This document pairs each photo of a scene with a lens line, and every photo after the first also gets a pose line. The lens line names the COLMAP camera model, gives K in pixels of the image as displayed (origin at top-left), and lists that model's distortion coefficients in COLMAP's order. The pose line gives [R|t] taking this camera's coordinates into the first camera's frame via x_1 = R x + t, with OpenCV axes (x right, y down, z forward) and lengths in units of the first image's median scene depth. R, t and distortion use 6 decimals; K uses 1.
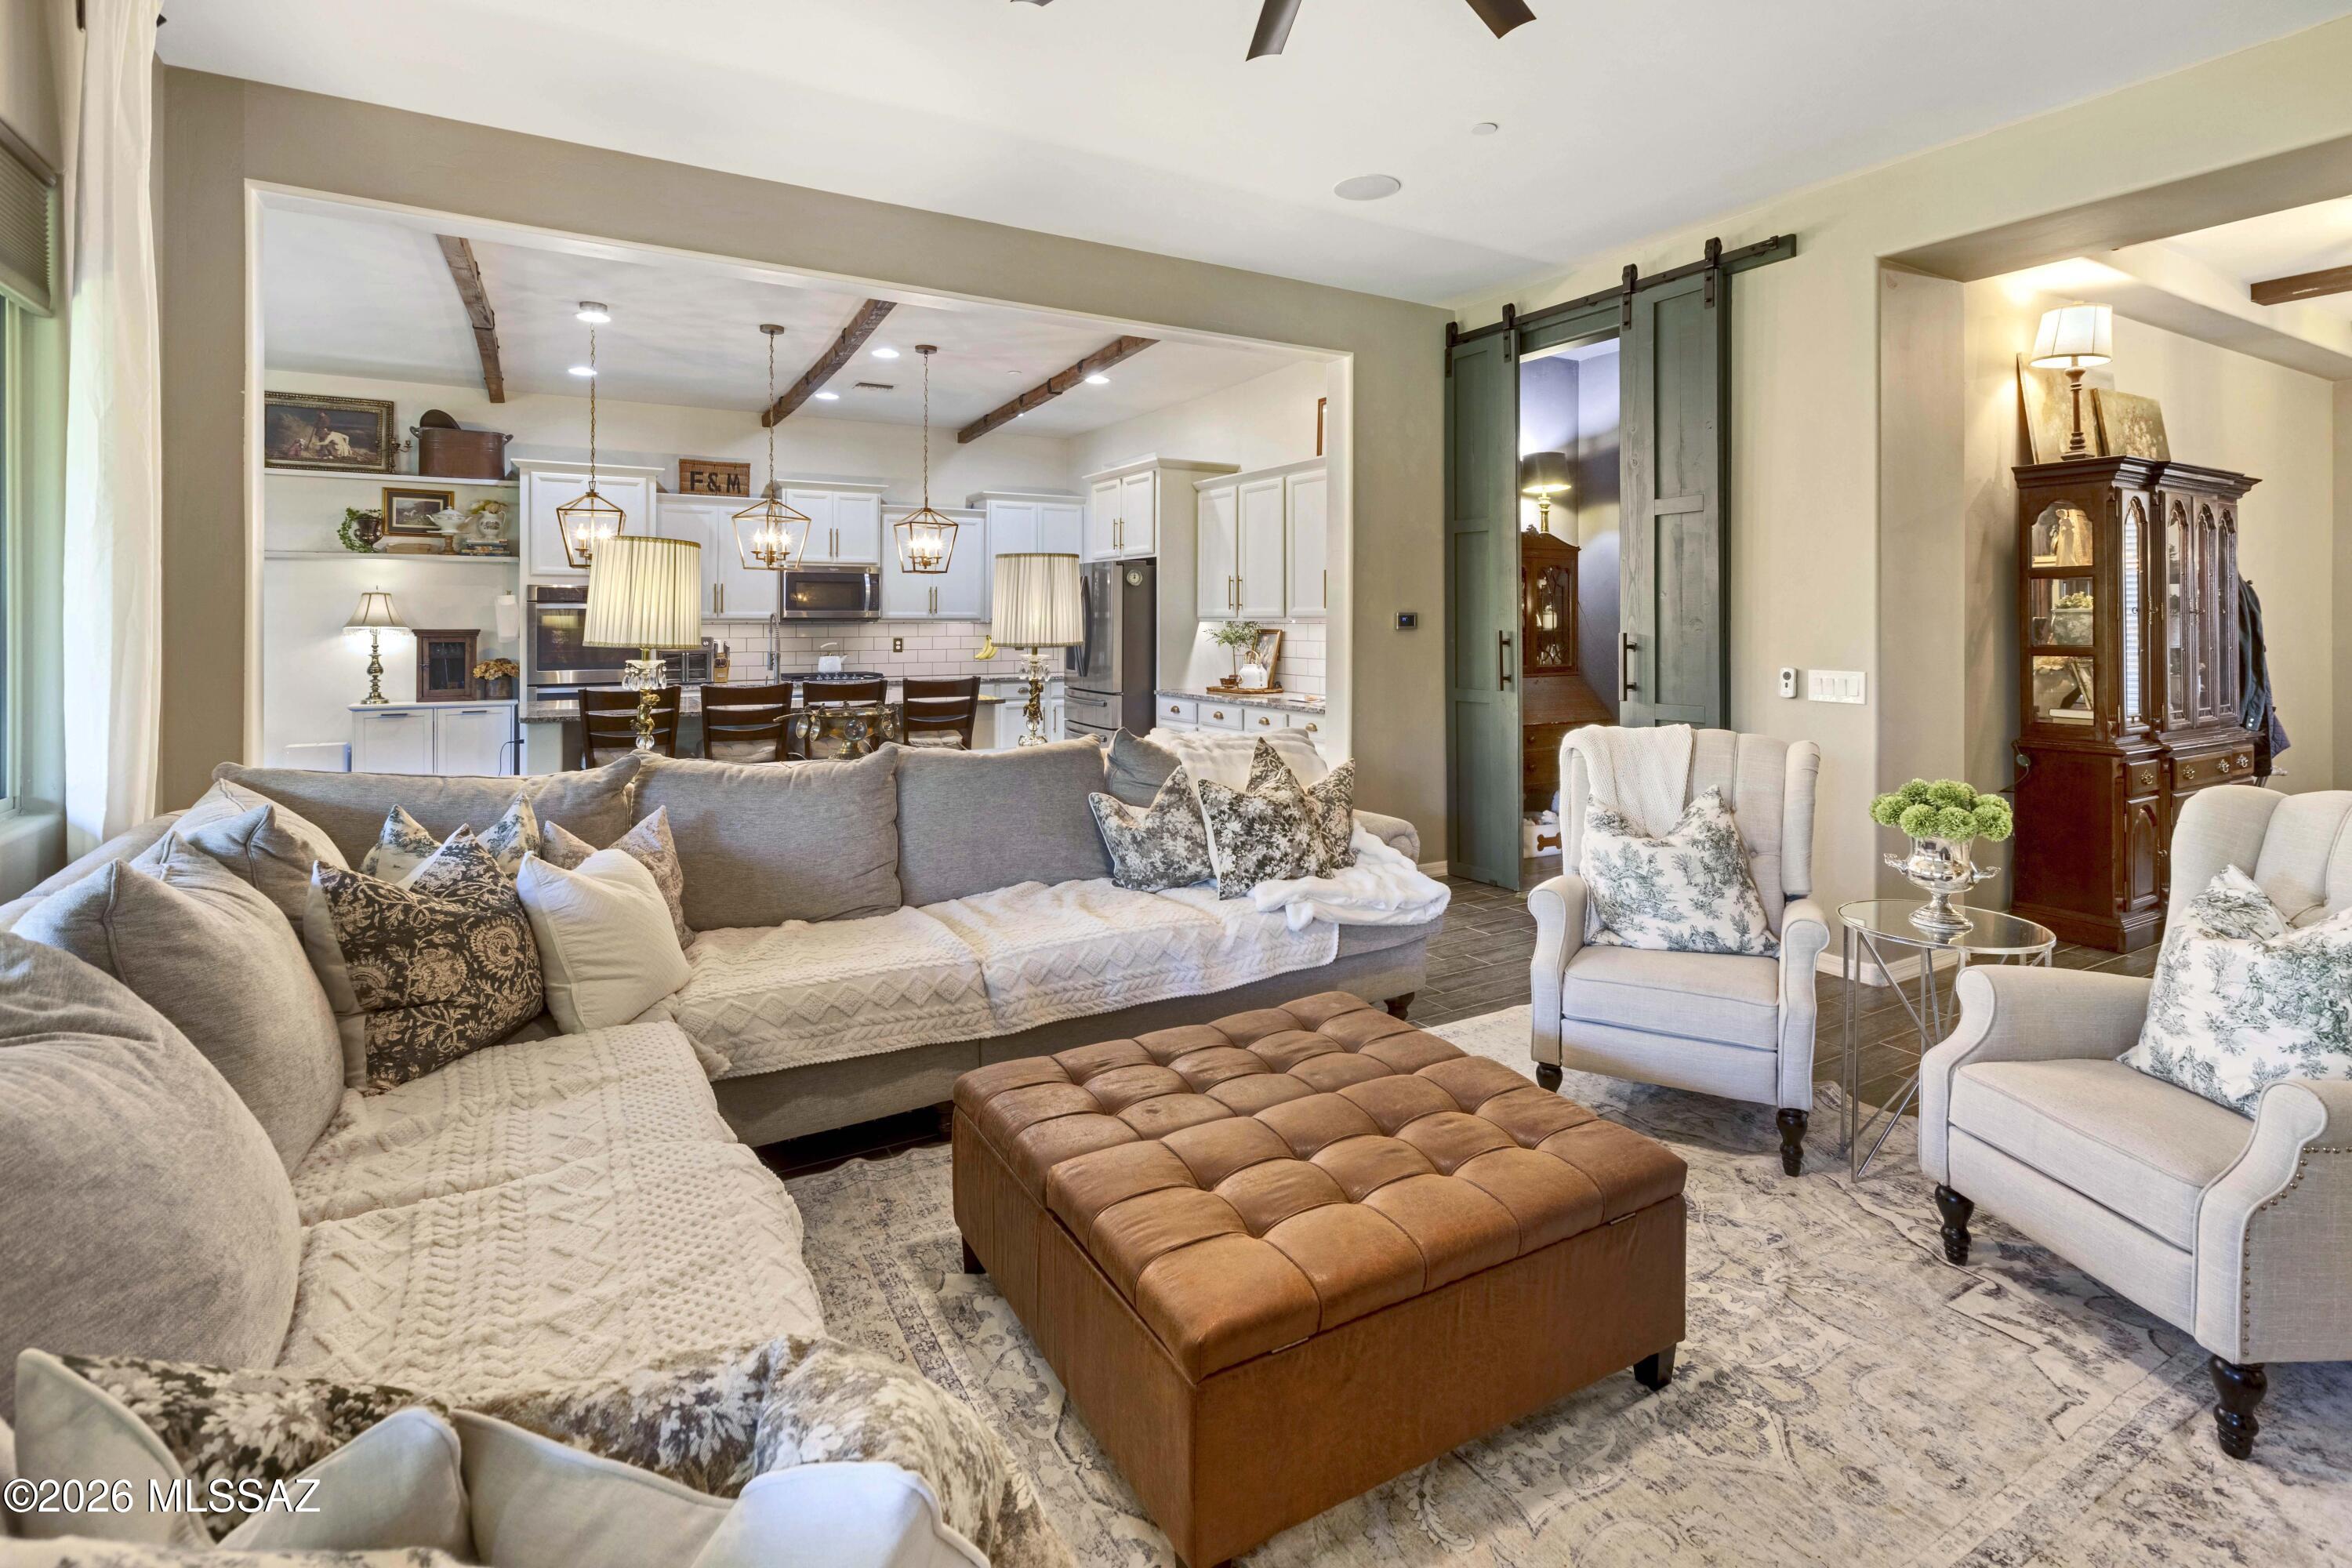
lens RADIAL K [[1153.6, 0, 1284.9], [0, 1153.6, 610.1], [0, 0, 1]] dist [0.001267, 0.000137]
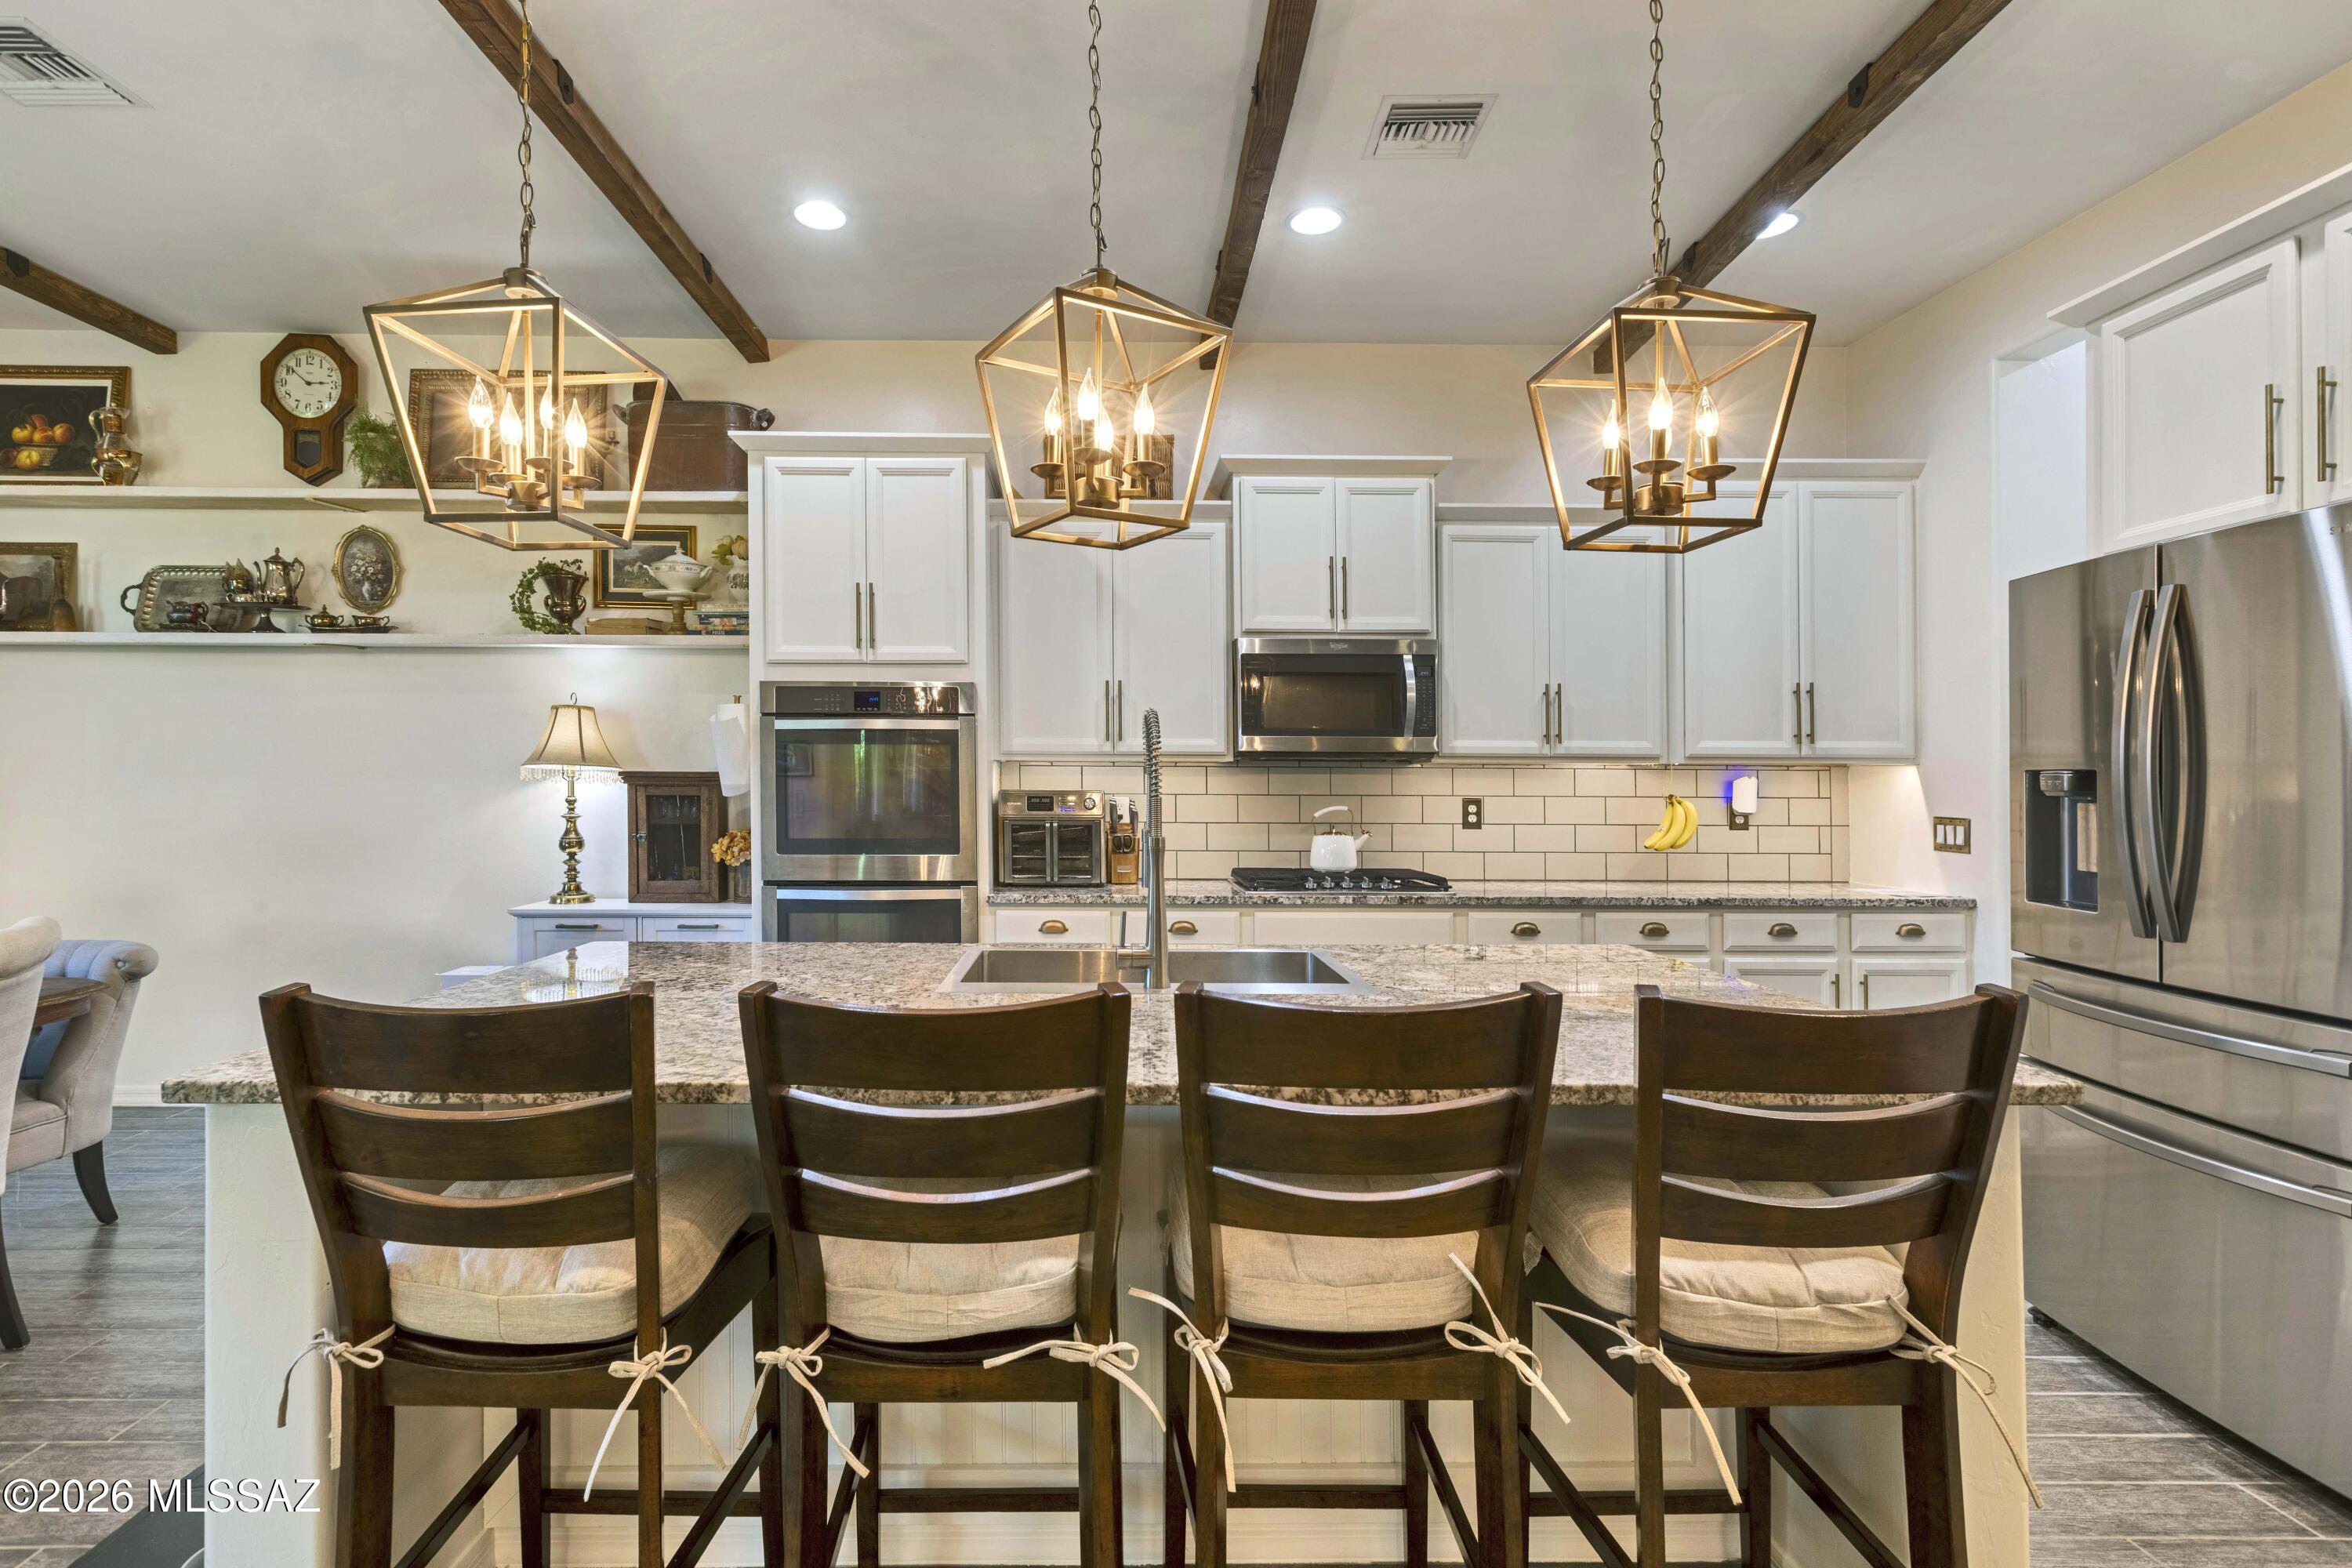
lens RADIAL K [[1130.1, 0, 1138.7], [0, 1130.1, 789.7], [0, 0, 1]] dist [0.005959, -0.000132]
pose [[0.842611, 0.006537, -0.538483, -0.248257], [-0.000362, 0.999933, 0.011572, 0.018874], [0.538523, -0.009555, 0.842557, 0.663965]]
